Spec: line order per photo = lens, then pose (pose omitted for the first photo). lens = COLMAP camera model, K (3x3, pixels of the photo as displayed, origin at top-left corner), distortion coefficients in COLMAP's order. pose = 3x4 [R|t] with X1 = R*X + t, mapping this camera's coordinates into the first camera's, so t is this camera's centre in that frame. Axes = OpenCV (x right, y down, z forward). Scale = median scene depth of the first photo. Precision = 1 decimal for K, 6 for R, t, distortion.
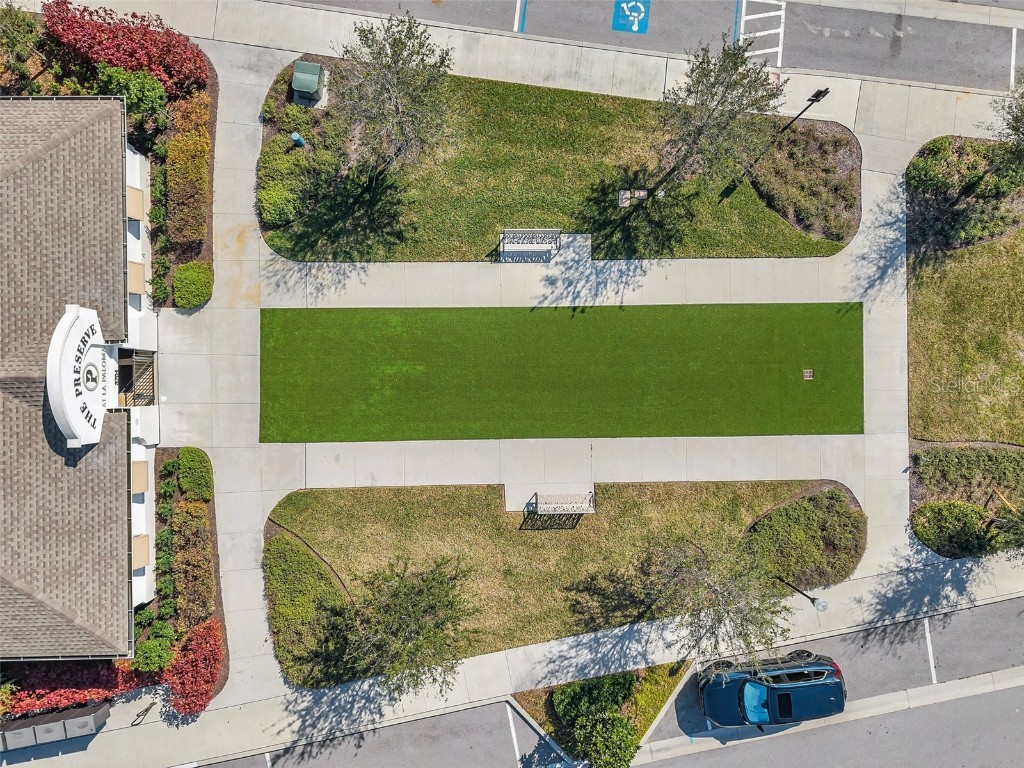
lens RADIAL K [[695.2, 0, 512.0], [0, 695.2, 384.0], [0, 0, 1]] dist [0.001628, -0.000361]
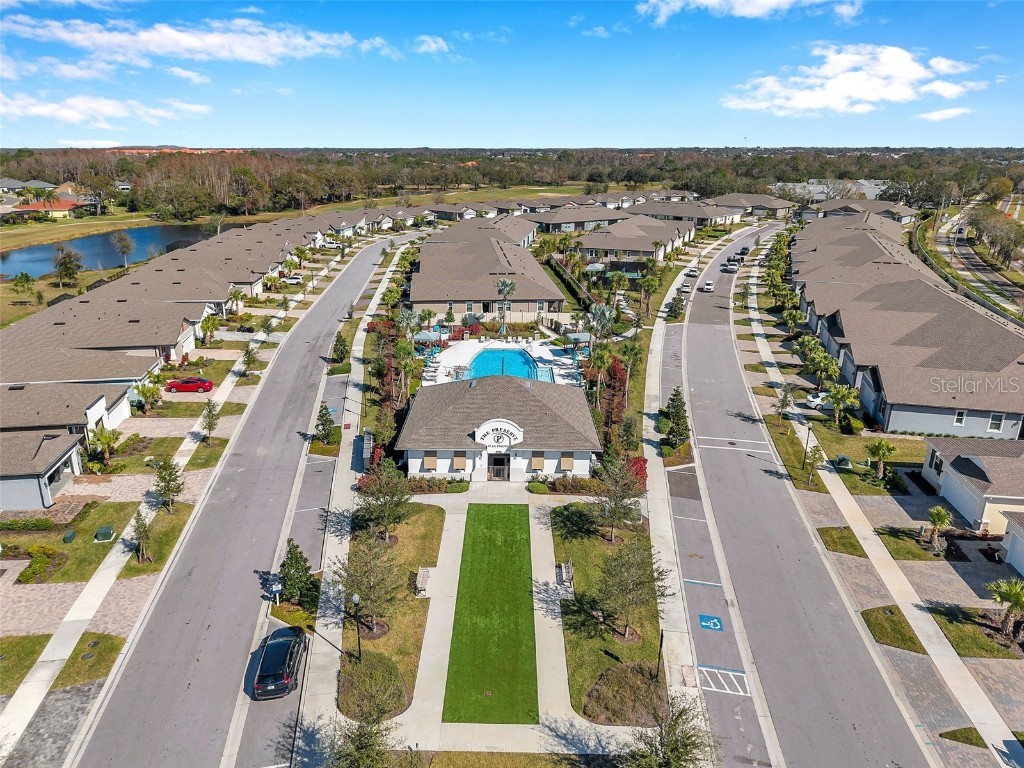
lens RADIAL K [[695.2, 0, 512.0], [0, 695.2, 384.0], [0, 0, 1]] dist [0.001628, -0.000361]
pose [[-0.015157, 0.303883, -0.952589, 1.599955], [-0.999885, -0.003987, 0.014638, -0.082944], [0.000650, 0.952701, 0.303909, -0.038263]]
